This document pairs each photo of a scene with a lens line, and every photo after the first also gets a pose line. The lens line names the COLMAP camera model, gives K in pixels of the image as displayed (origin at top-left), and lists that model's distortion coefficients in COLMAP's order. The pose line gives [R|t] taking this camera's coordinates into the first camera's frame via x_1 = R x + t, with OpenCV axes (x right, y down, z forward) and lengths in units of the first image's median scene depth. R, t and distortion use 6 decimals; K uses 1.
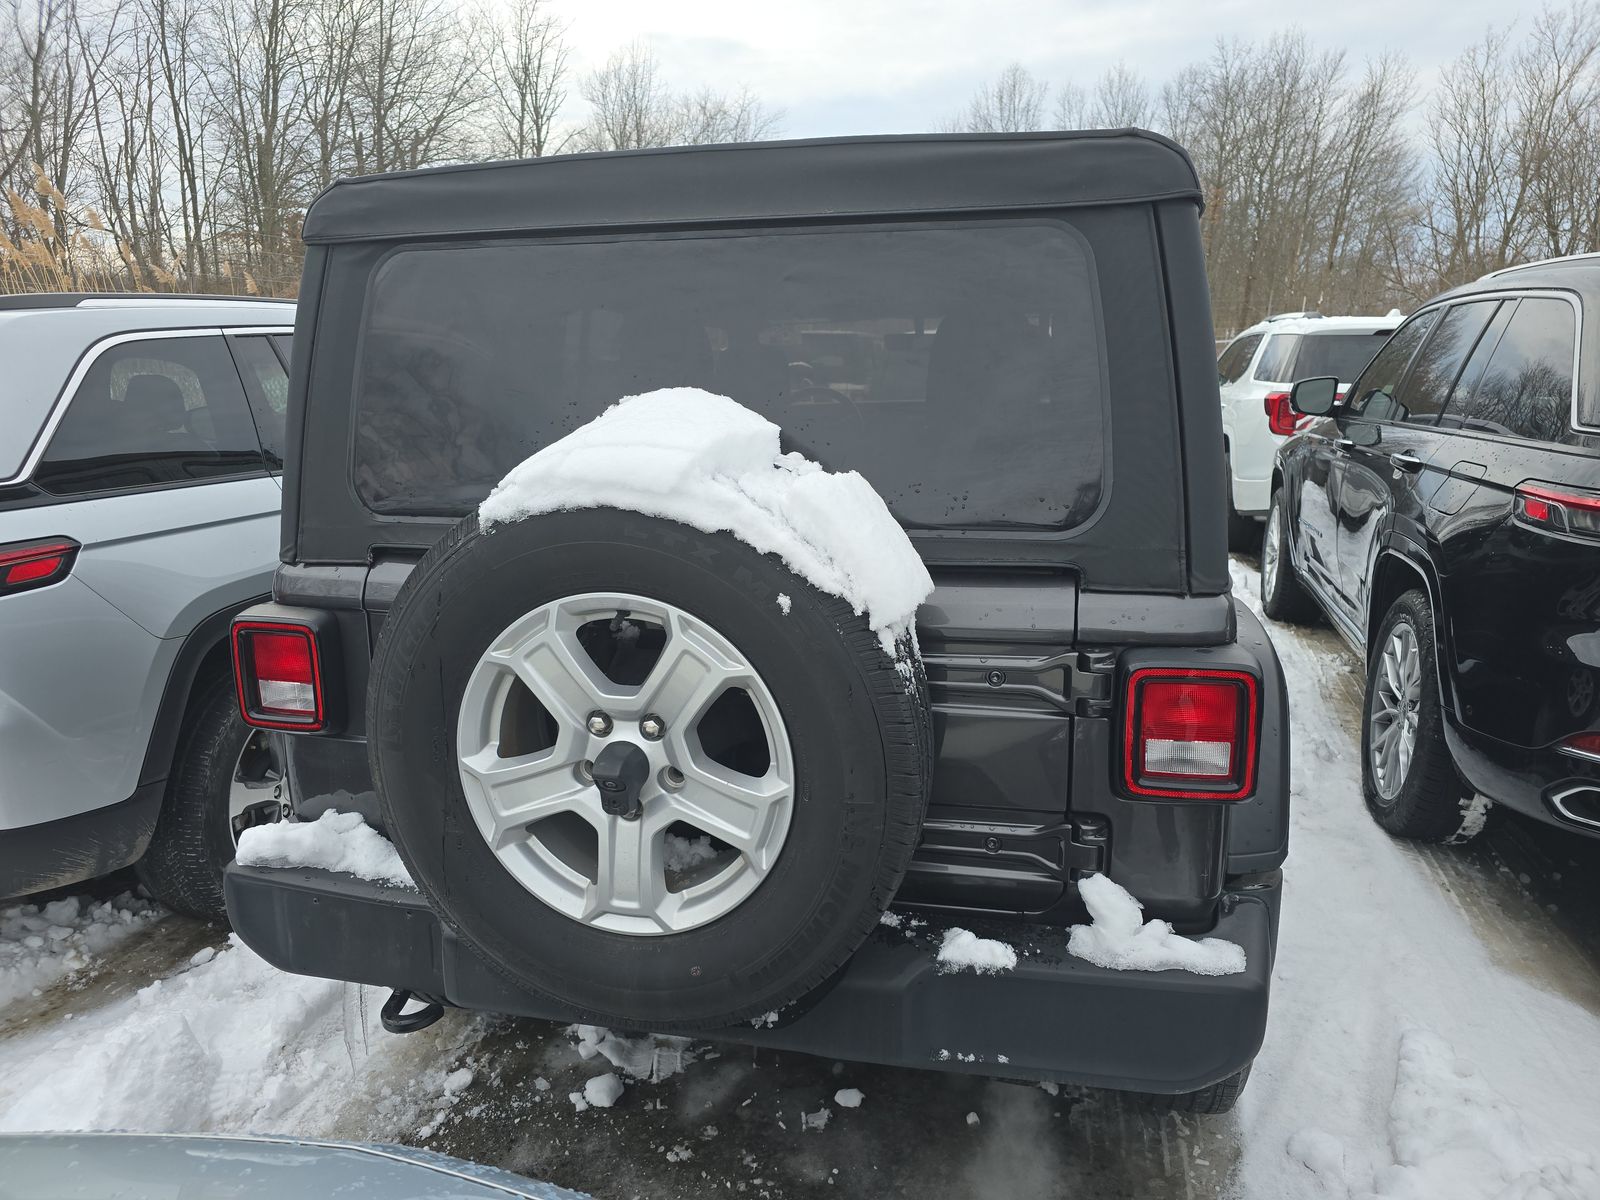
lens RADIAL K [[1070.0, 0, 800.0], [0, 1070.0, 600.0], [0, 0, 1]] dist [0.045790, -0.036218]
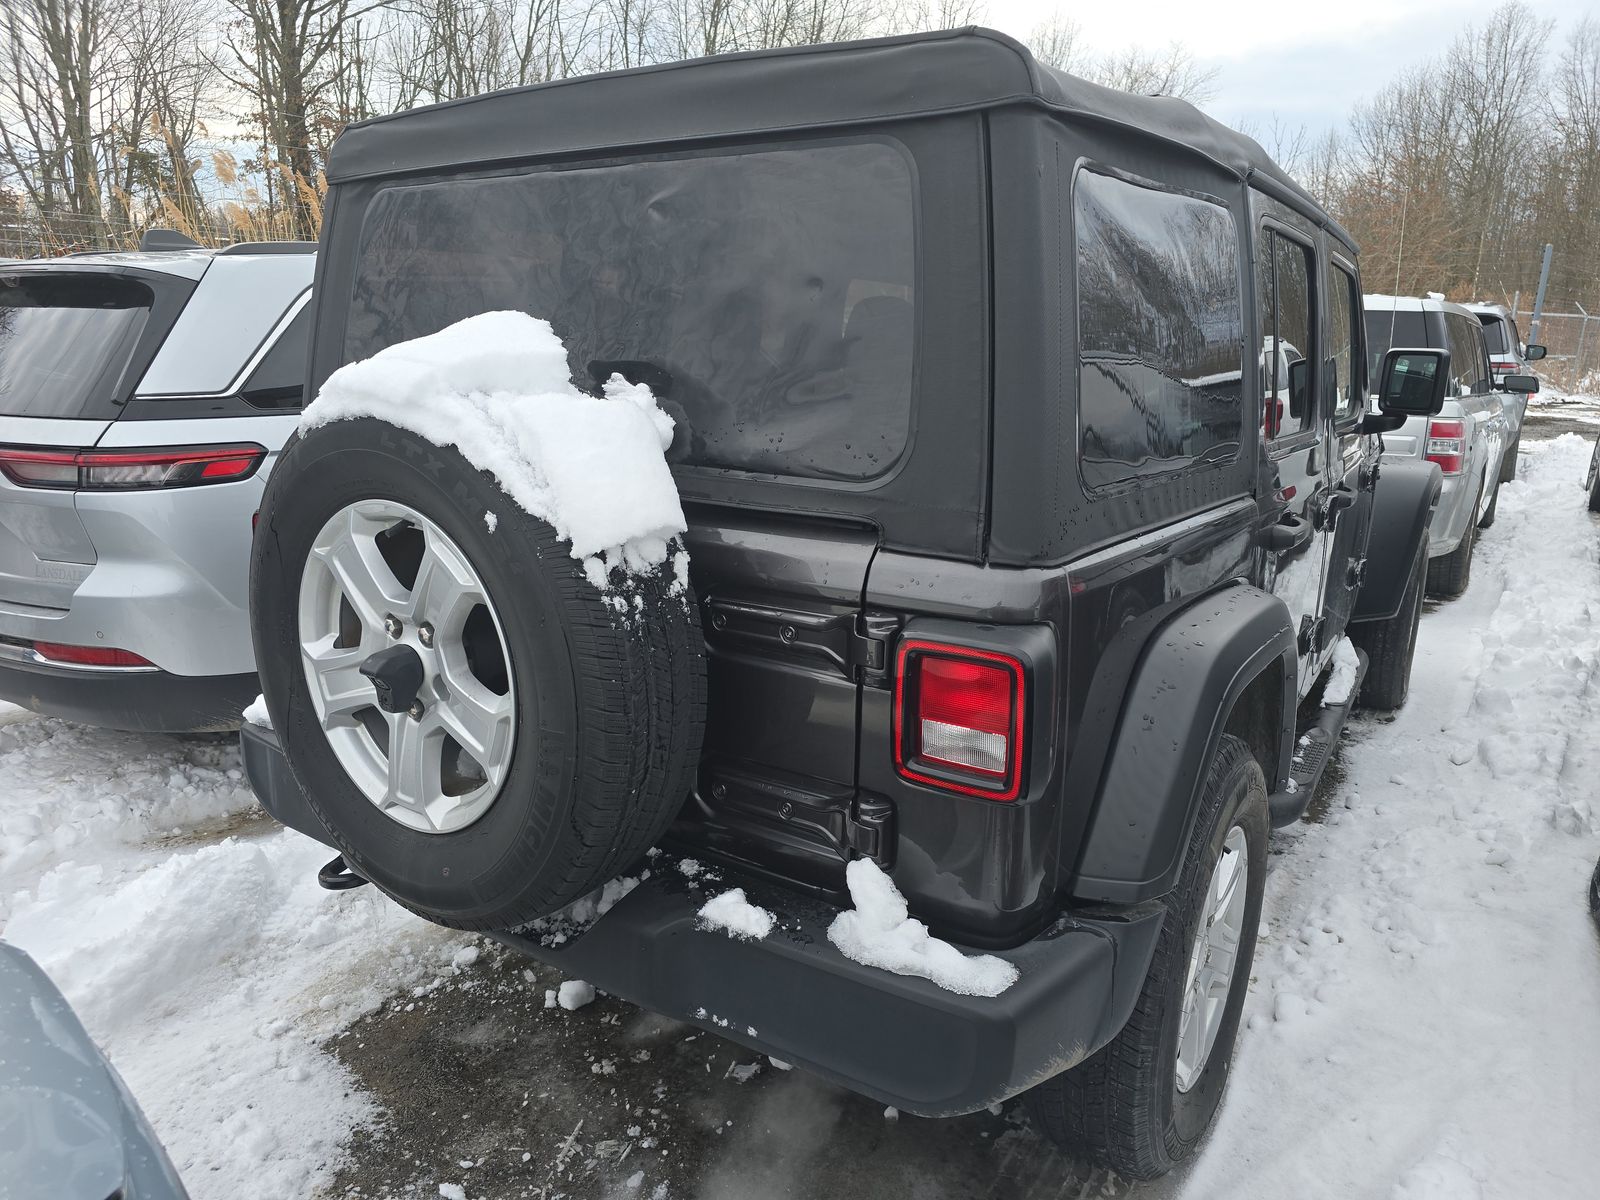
lens RADIAL K [[1065.9, 0, 804.9], [0, 1065.9, 597.6], [0, 0, 1]] dist [0.049868, -0.042201]
pose [[0.936827, 0.110934, -0.331736, 0.505956], [-0.103709, 0.993825, 0.039461, 0.003325], [0.334065, -0.002564, 0.942547, 0.125737]]
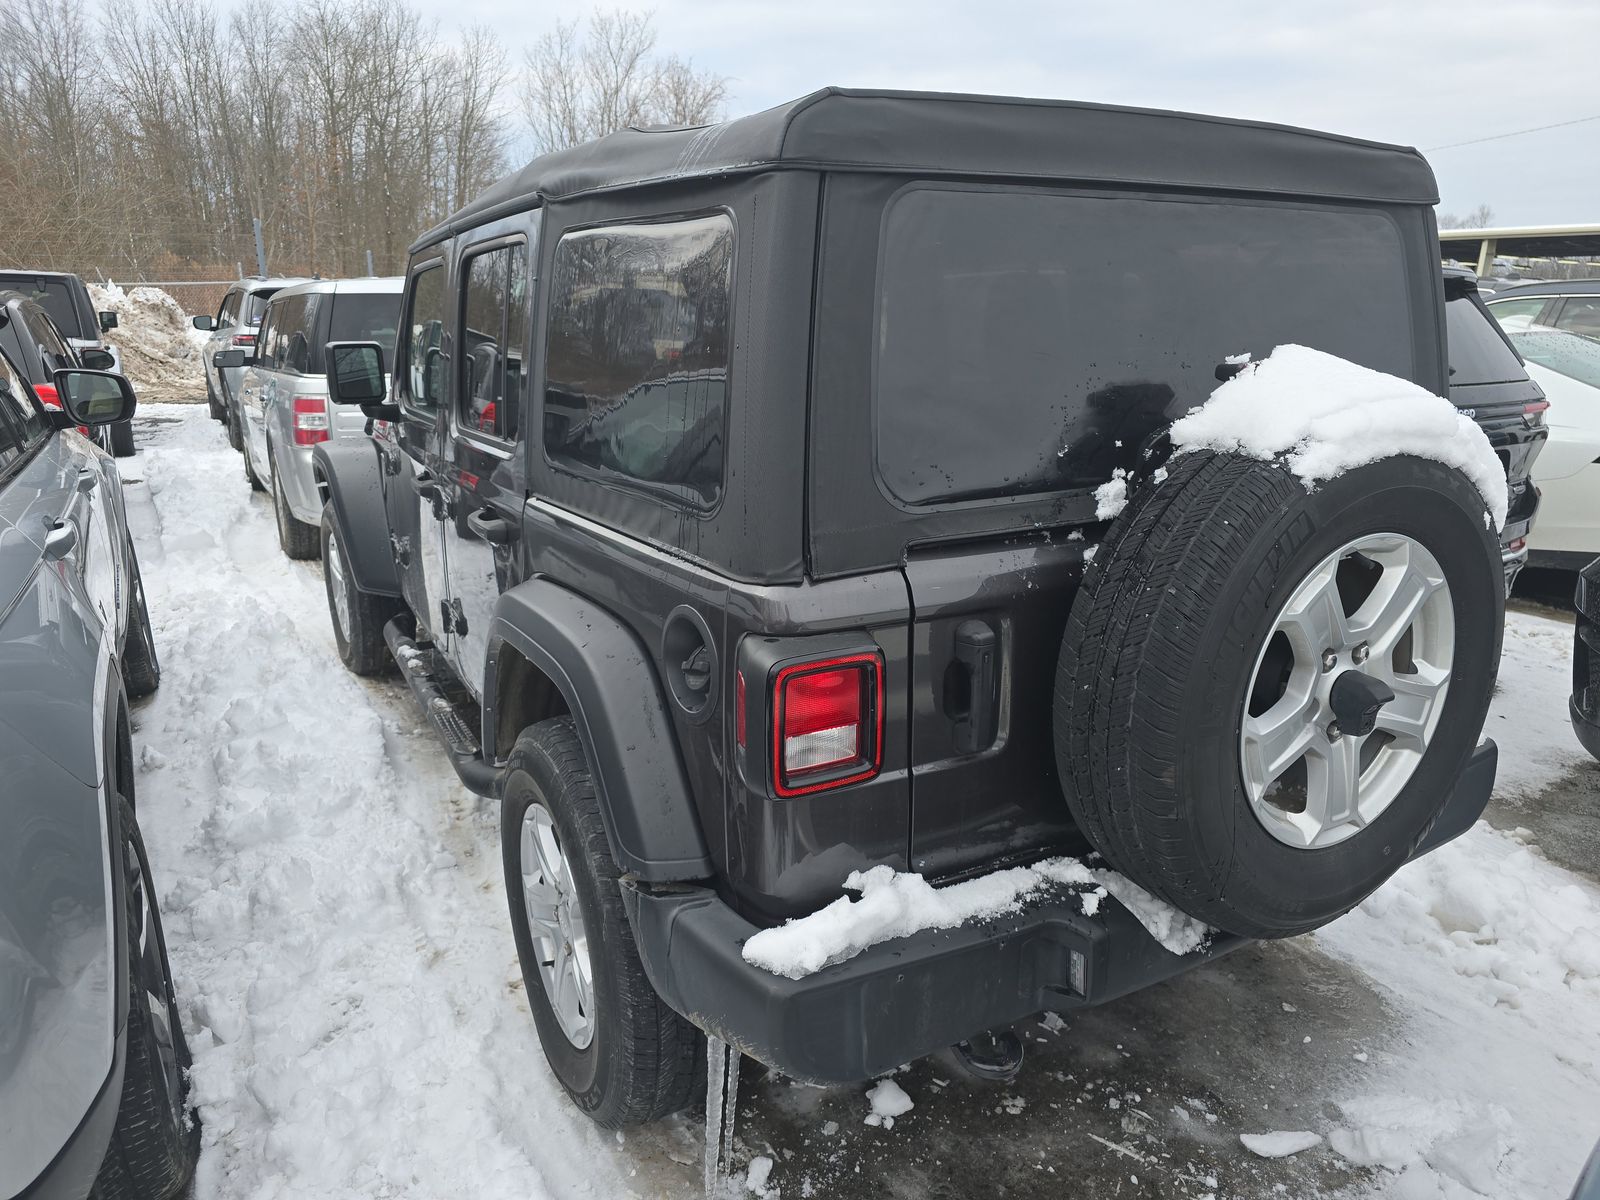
lens RADIAL K [[1070.0, 0, 800.0], [0, 1070.0, 600.0], [0, 0, 1]] dist [0.045790, -0.036218]
pose [[0.722261, -0.170535, 0.670266, -1.200375], [0.144239, 0.984955, 0.095173, -0.116261], [-0.676413, 0.027939, 0.735993, 0.520230]]
